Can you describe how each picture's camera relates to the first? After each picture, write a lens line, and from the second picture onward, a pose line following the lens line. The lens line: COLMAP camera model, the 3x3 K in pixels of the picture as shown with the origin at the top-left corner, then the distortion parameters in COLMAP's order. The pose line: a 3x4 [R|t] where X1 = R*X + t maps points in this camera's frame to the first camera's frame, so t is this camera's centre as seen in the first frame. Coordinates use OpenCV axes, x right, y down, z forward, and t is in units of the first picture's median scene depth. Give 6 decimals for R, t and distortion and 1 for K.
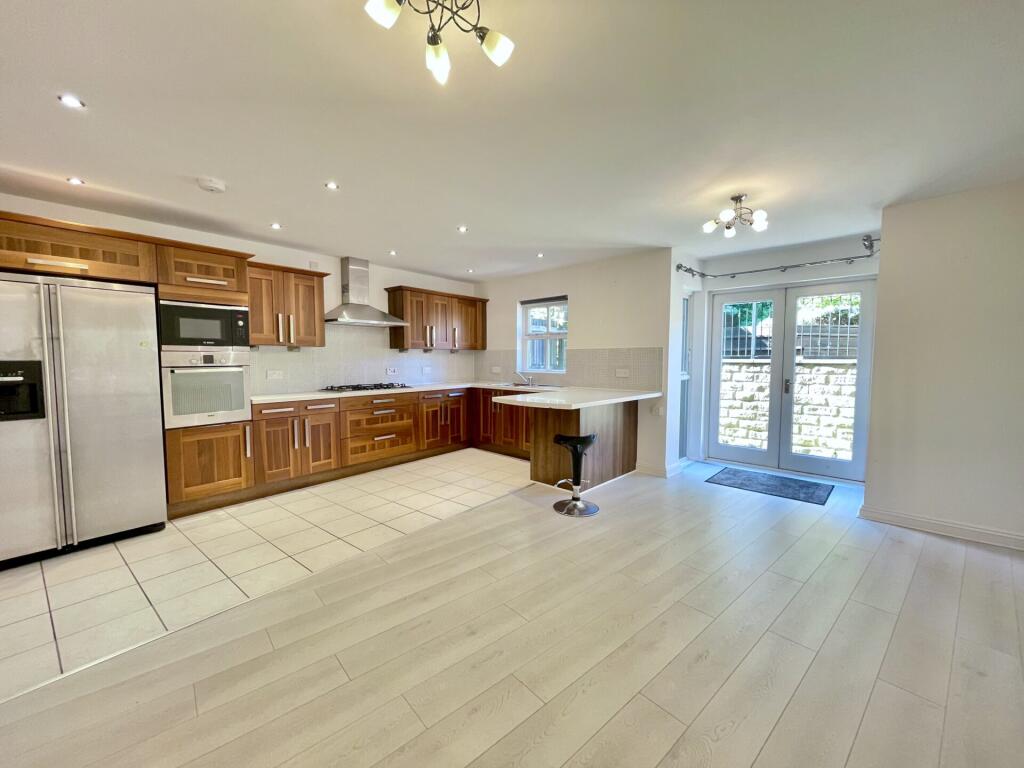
lens RADIAL K [[414.9, 0, 513.8], [0, 414.9, 383.5], [0, 0, 1]] dist [-0.002101, -0.000373]
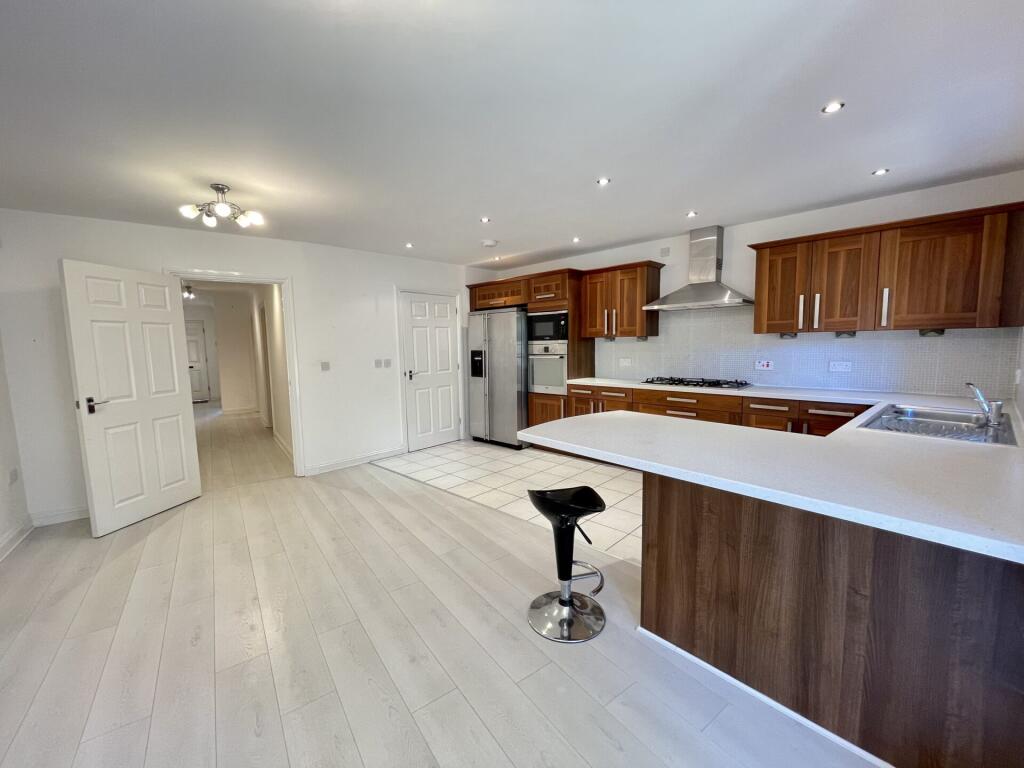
lens RADIAL K [[414.9, 0, 514.2], [0, 414.9, 388.2], [0, 0, 1]] dist [-0.002101, -0.000373]
pose [[-0.103257, 0.087095, -0.990834, 0.708975], [-0.058616, 0.993895, 0.093473, -0.050394], [0.992926, 0.067730, -0.097521, 0.990052]]
